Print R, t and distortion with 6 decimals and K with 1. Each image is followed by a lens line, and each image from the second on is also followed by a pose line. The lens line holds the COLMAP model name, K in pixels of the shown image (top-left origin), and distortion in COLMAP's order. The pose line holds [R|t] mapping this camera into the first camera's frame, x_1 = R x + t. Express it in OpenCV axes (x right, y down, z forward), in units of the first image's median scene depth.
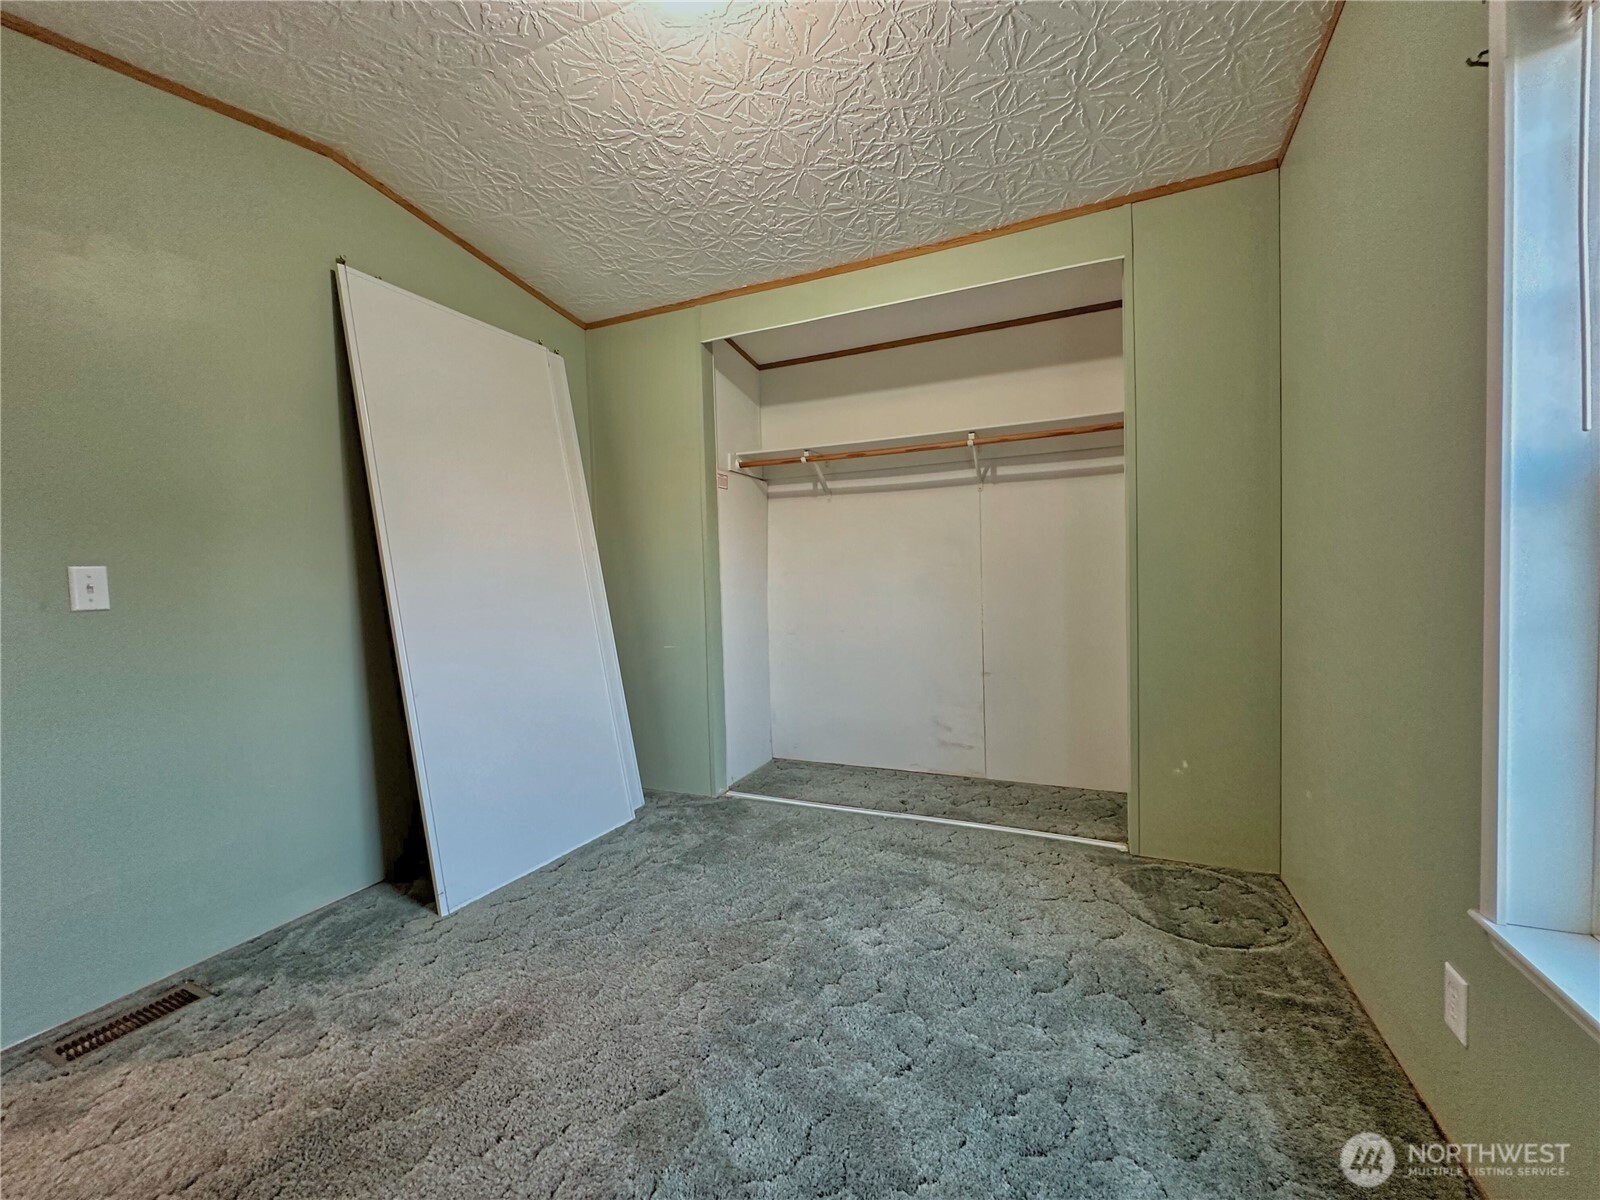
lens RADIAL K [[639.2, 0, 804.7], [0, 639.2, 605.1], [0, 0, 1]] dist [-0.003768, 0.000812]
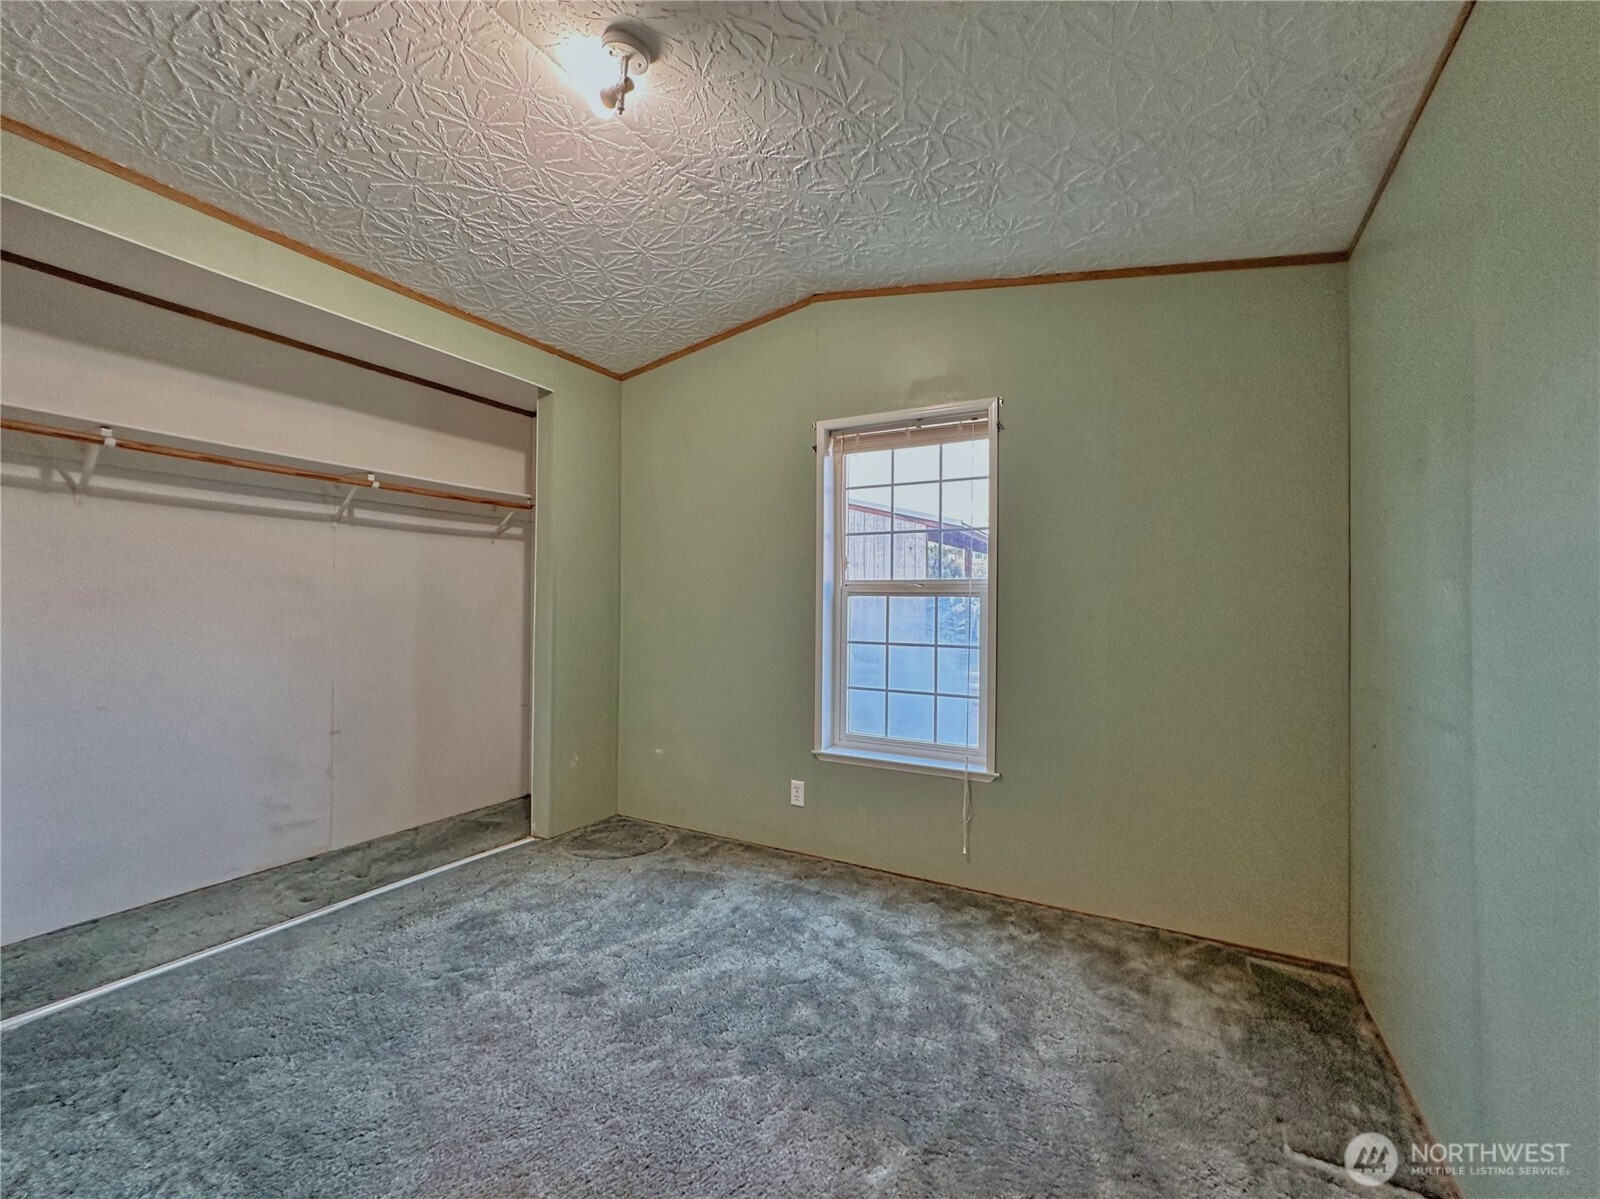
lens RADIAL K [[639.2, 0, 805.5], [0, 639.2, 606.0], [0, 0, 1]] dist [-0.003768, 0.000812]
pose [[0.102091, 0.033848, 0.994199, -0.637058], [0.041795, 0.998393, -0.038282, -0.008991], [-0.993897, 0.045461, 0.100512, 0.279444]]
